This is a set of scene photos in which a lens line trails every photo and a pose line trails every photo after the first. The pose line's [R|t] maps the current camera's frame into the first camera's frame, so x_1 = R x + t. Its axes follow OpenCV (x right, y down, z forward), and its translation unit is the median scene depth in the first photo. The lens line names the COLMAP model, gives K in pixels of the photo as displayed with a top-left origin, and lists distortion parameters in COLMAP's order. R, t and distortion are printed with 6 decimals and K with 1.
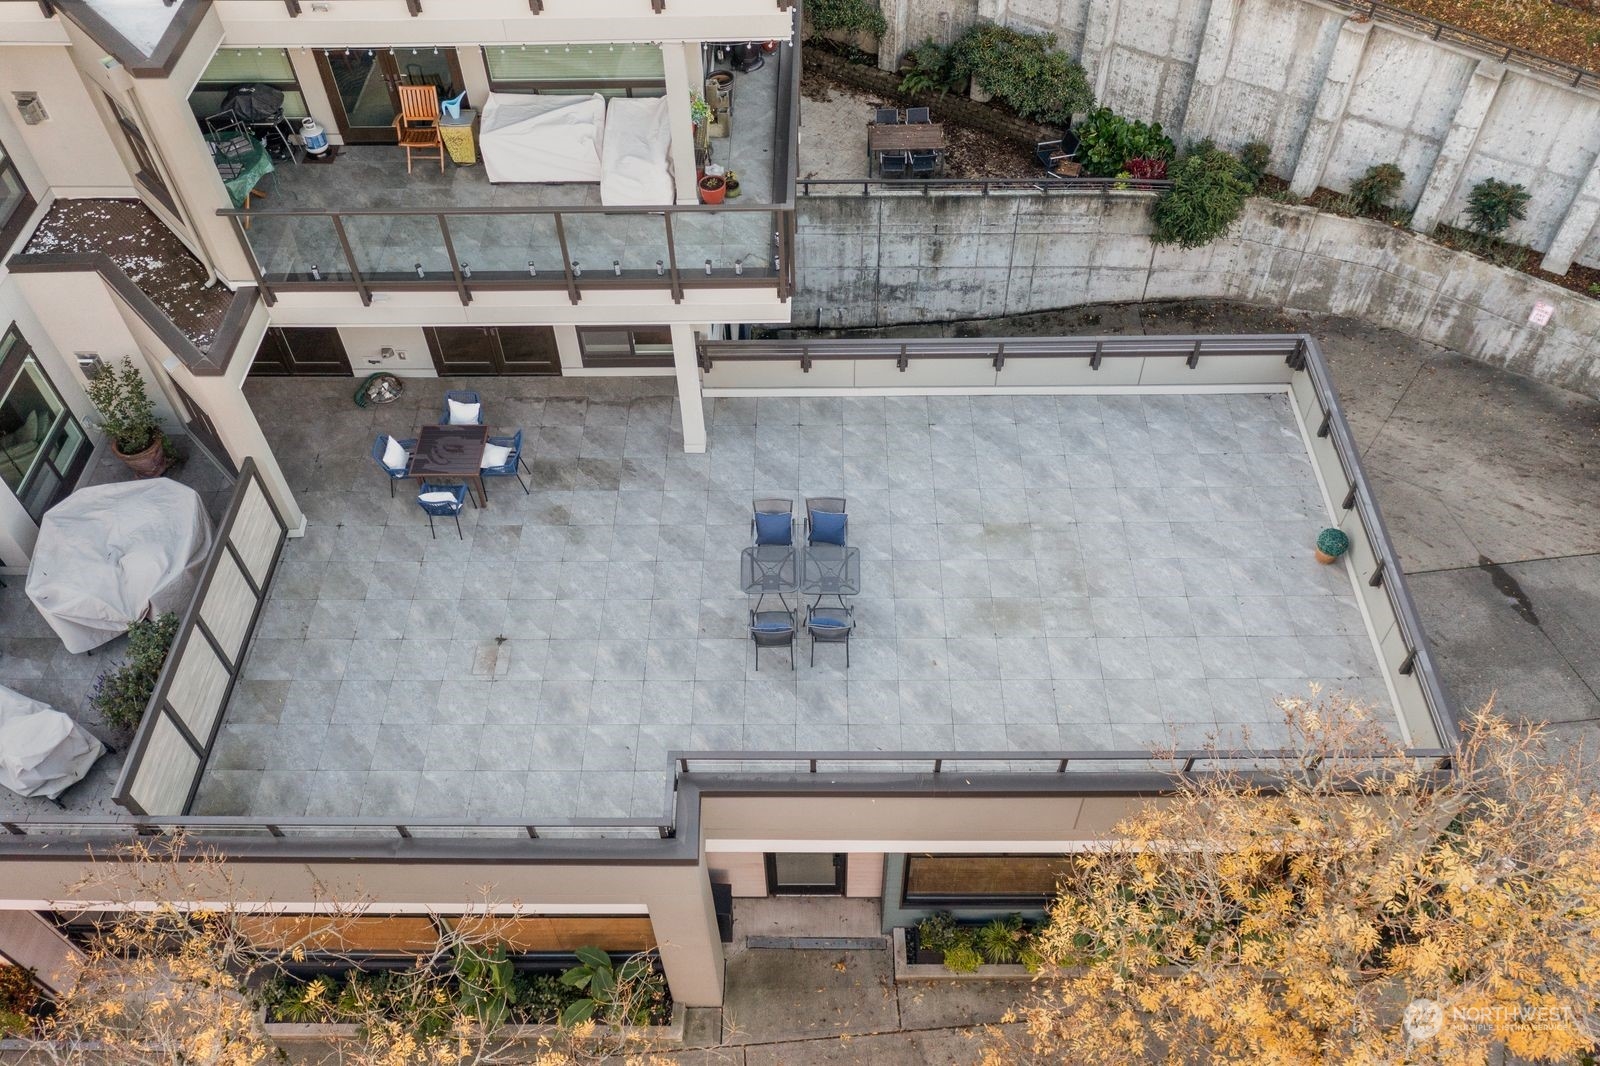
lens RADIAL K [[1274.4, 0, 800.0], [0, 1274.4, 533.0], [0, 0, 1]] dist [-0.003319, 0.005981]
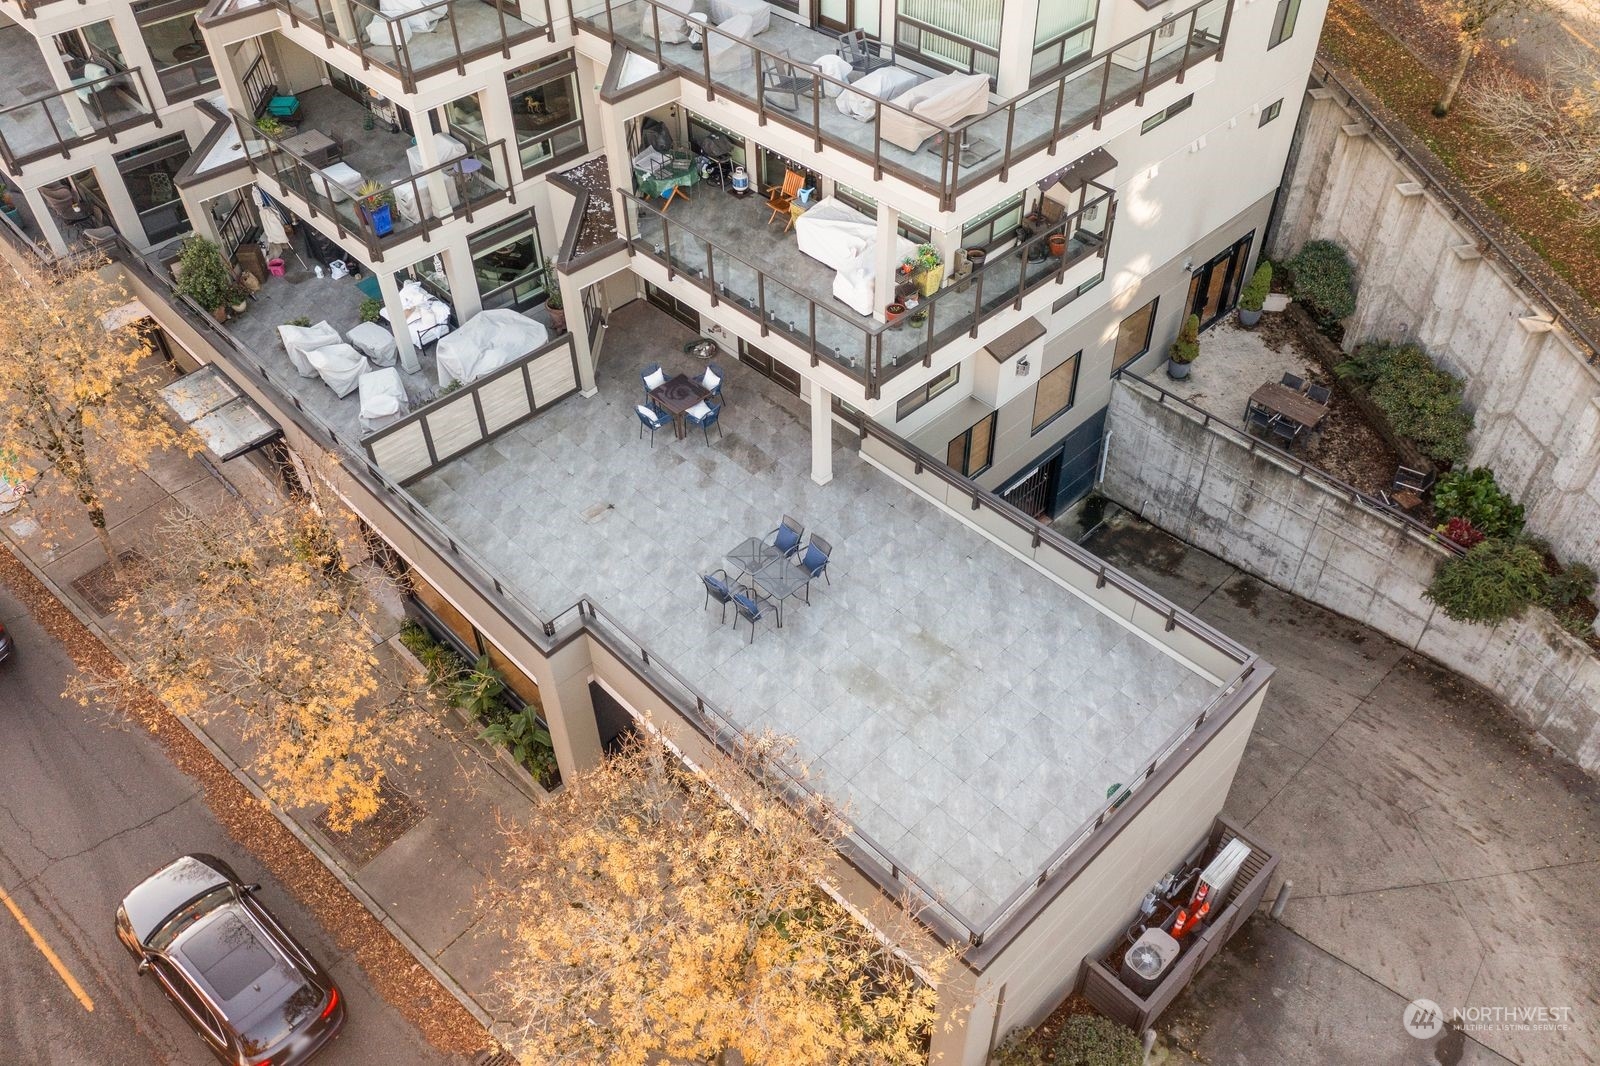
lens RADIAL K [[1265.5, 0, 800.0], [0, 1265.5, 533.0], [0, 0, 1]] dist [0.004931, 0.003388]
pose [[0.699258, 0.500718, -0.510216, 0.590917], [-0.545847, 0.834852, 0.071220, -0.099681], [0.461616, 0.228699, 0.857093, -0.142778]]
